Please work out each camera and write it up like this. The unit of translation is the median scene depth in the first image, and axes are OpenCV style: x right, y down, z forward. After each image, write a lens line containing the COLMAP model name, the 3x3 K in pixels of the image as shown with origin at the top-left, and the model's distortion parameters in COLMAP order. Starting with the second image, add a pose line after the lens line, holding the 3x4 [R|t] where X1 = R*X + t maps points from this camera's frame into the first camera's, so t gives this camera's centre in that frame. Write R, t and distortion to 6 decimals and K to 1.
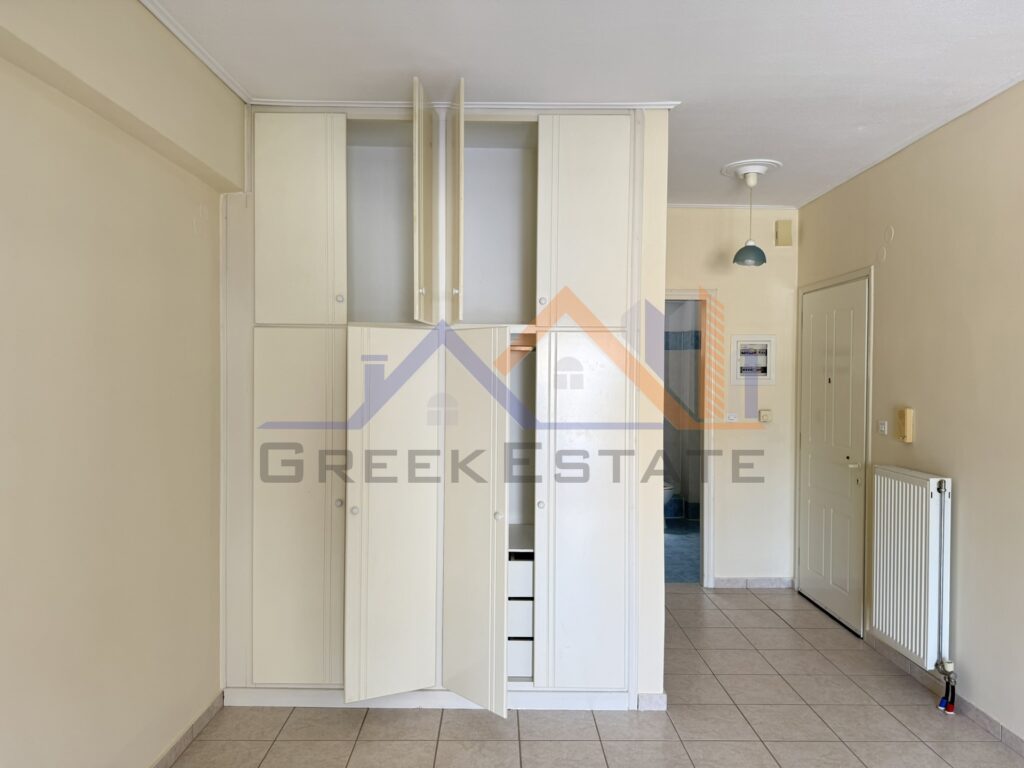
lens RADIAL K [[724.3, 0, 509.2], [0, 724.3, 384.6], [0, 0, 1]] dist [0.063295, -0.088235]
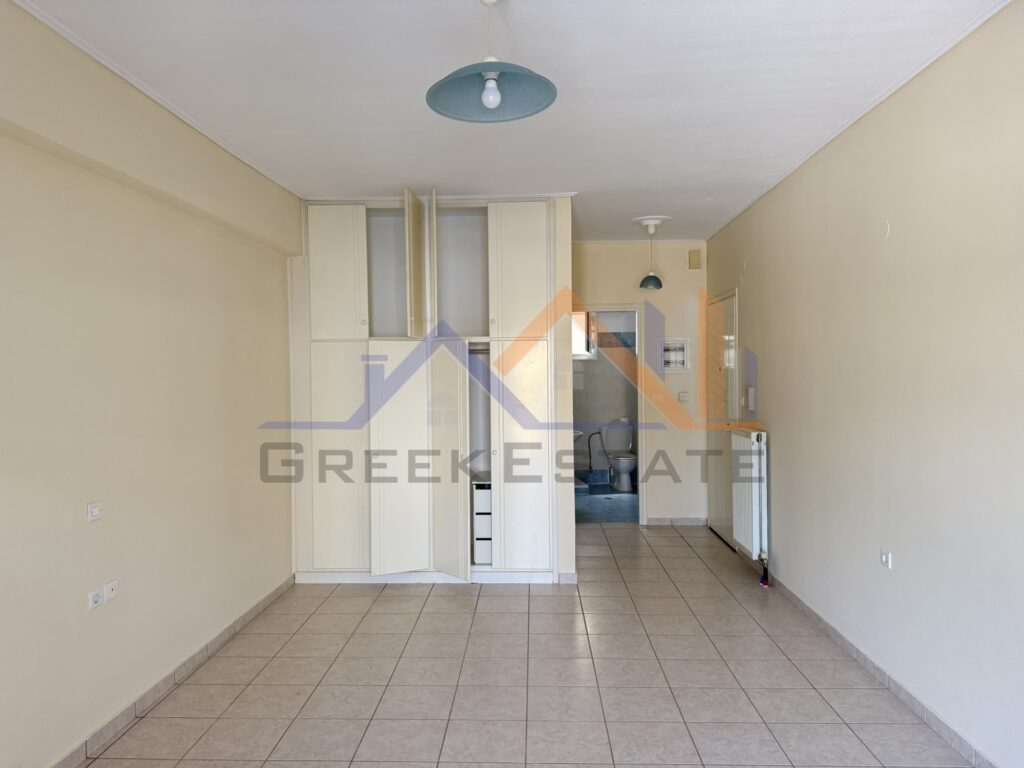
lens RADIAL K [[724.3, 0, 516.0], [0, 724.3, 382.5], [0, 0, 1]] dist [0.063295, -0.088235]
pose [[0.999117, -0.016638, -0.038572, 0.150908], [0.016800, 0.999851, 0.003890, 0.010581], [0.038501, -0.004535, 0.999248, -0.542745]]
